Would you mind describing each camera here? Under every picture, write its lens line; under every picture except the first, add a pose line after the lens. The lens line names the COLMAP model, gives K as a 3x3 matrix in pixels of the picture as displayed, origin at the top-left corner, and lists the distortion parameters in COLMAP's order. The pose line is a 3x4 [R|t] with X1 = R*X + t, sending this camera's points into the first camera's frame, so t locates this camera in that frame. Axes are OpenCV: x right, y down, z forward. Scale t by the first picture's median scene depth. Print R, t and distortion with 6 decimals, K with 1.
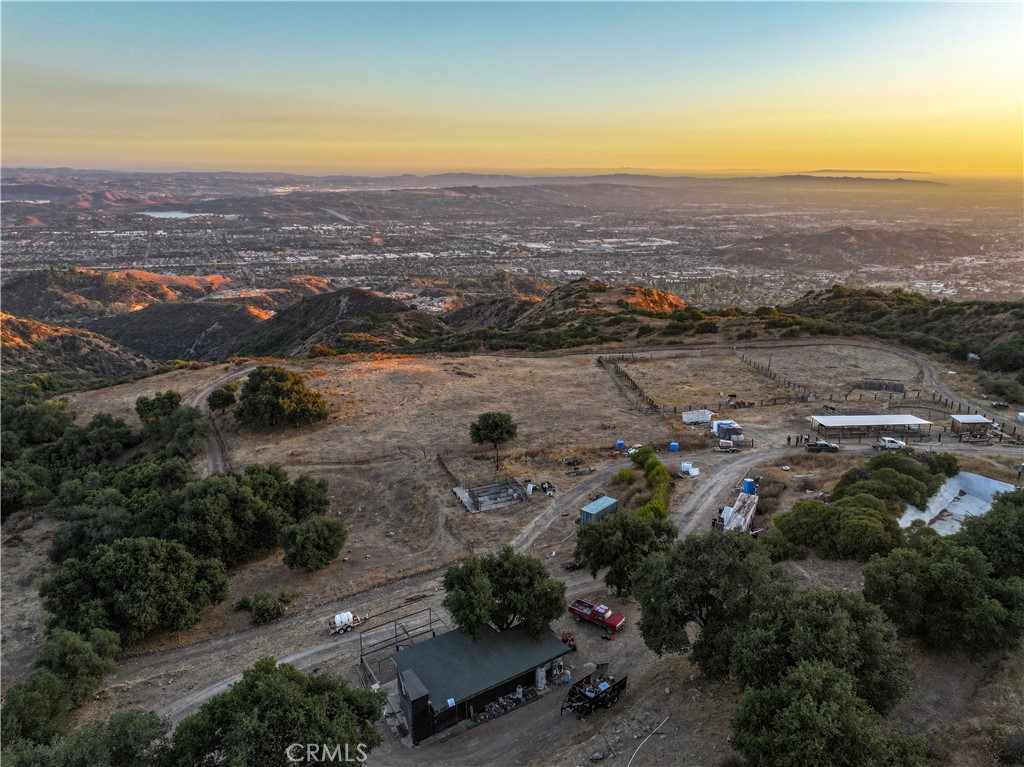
lens RADIAL K [[715.2, 0, 517.8], [0, 715.2, 379.9], [0, 0, 1]] dist [-0.000961, 0.011005]
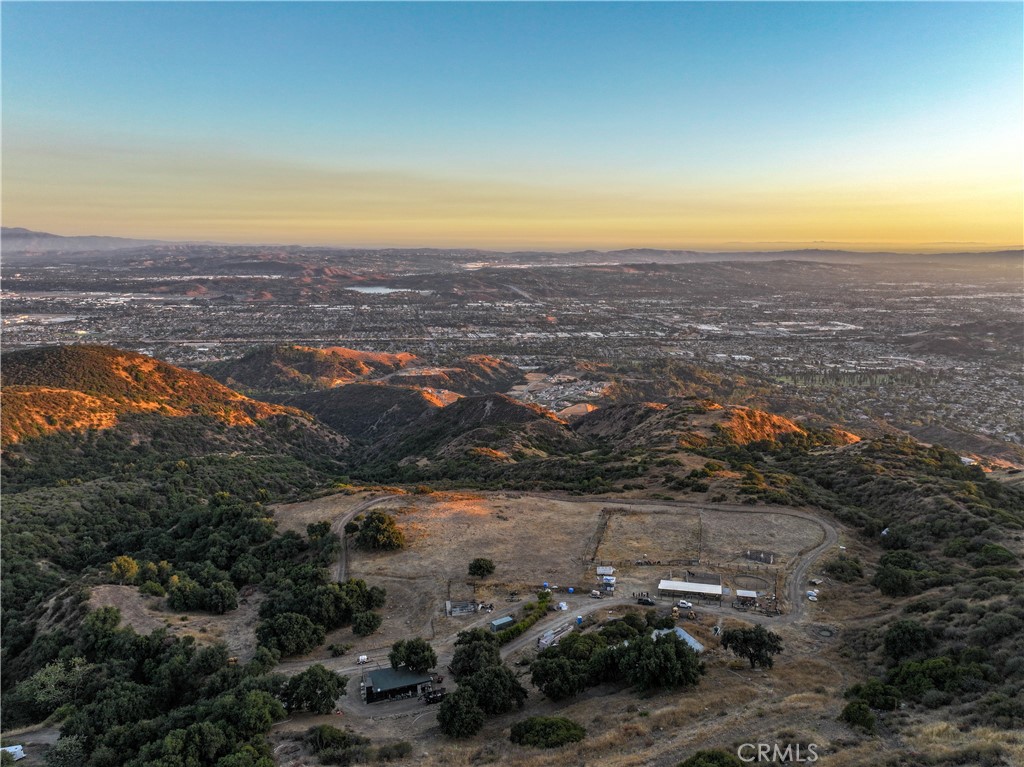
lens RADIAL K [[715.2, 0, 519.8], [0, 715.2, 379.5], [0, 0, 1]] dist [-0.000961, 0.011005]
pose [[0.969843, 0.043592, -0.239800, 0.025210], [-0.066946, 0.993678, -0.090119, -0.013179], [0.234356, 0.103455, 0.966631, -0.041127]]
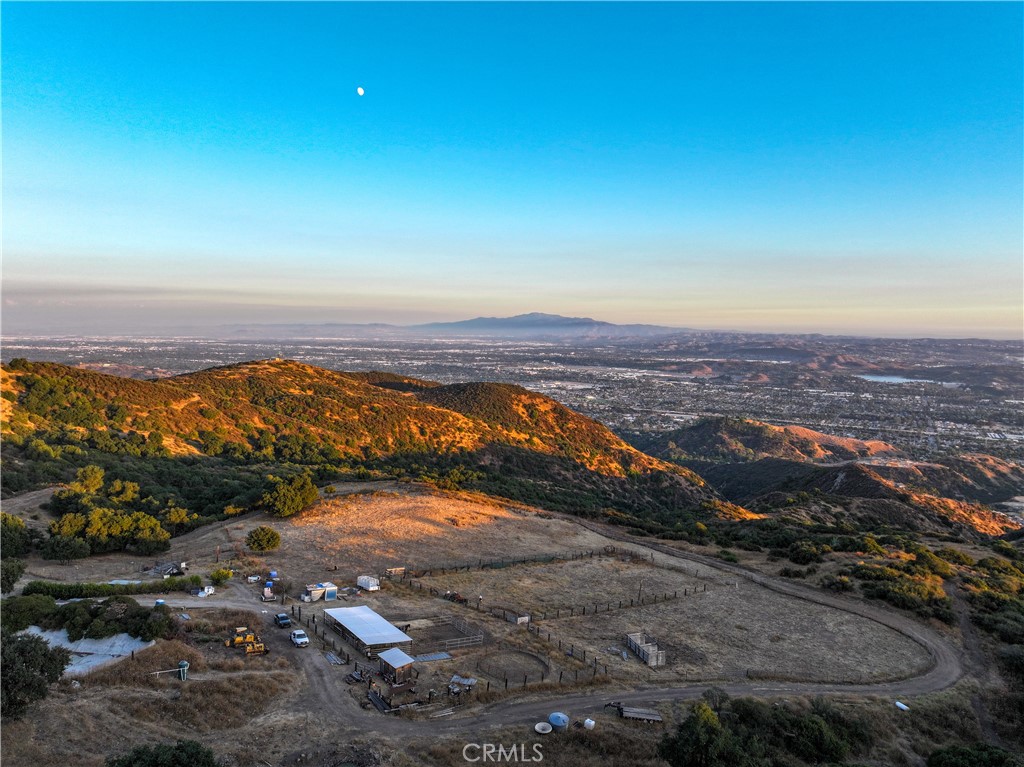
lens RADIAL K [[715.2, 0, 518.9], [0, 715.2, 386.4], [0, 0, 1]] dist [-0.000961, 0.011005]
pose [[0.584812, 0.067205, -0.808380, 0.069568], [-0.237984, 0.966923, -0.091780, -0.010639], [0.775473, 0.246055, 0.581462, 0.027839]]
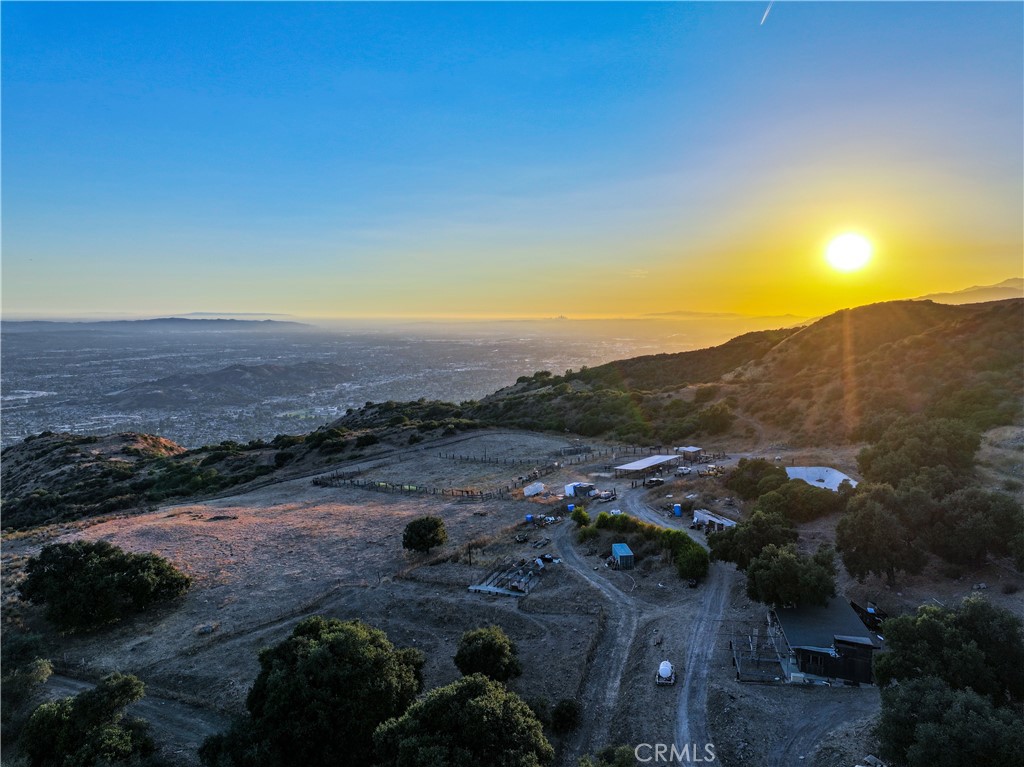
lens RADIAL K [[715.2, 0, 518.4], [0, 715.2, 380.3], [0, 0, 1]] dist [-0.000961, 0.011005]
pose [[0.687840, -0.074767, 0.722002, -0.034366], [0.210800, 0.972388, -0.100130, -0.000609], [-0.694579, 0.221071, 0.684608, 0.010226]]
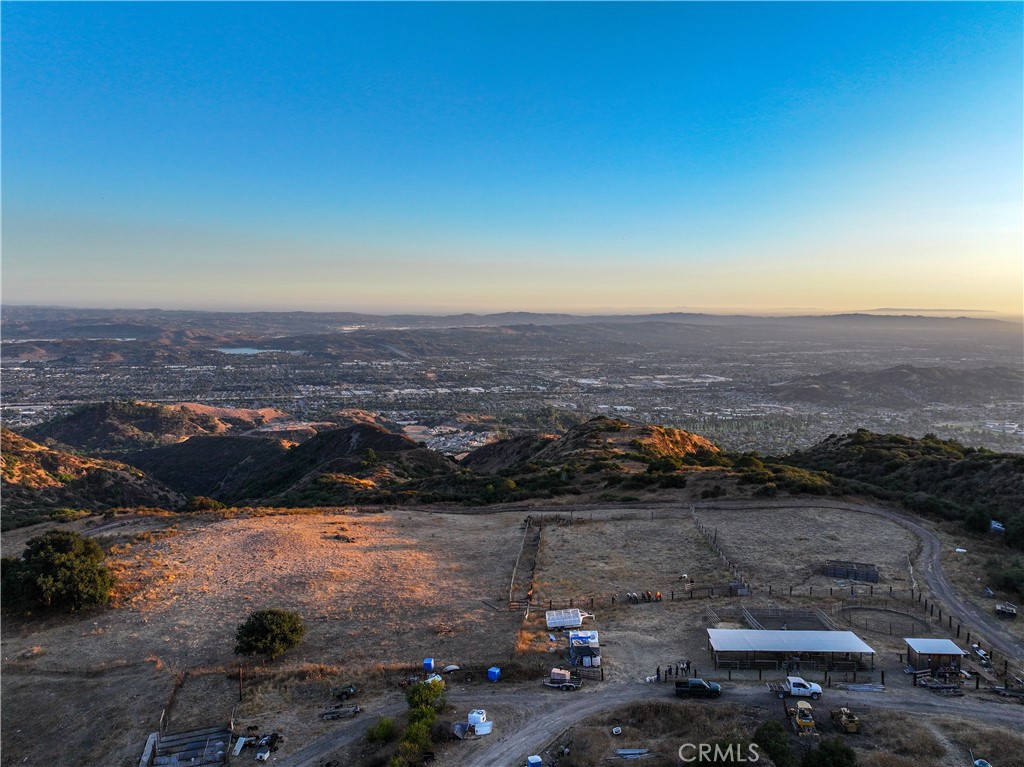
lens RADIAL K [[715.2, 0, 517.2], [0, 715.2, 379.1], [0, 0, 1]] dist [-0.000961, 0.011005]
pose [[0.996747, 0.005392, -0.080413, 0.014902], [-0.020366, 0.982228, -0.186583, -0.003007], [0.077978, 0.187614, 0.979143, 0.013188]]
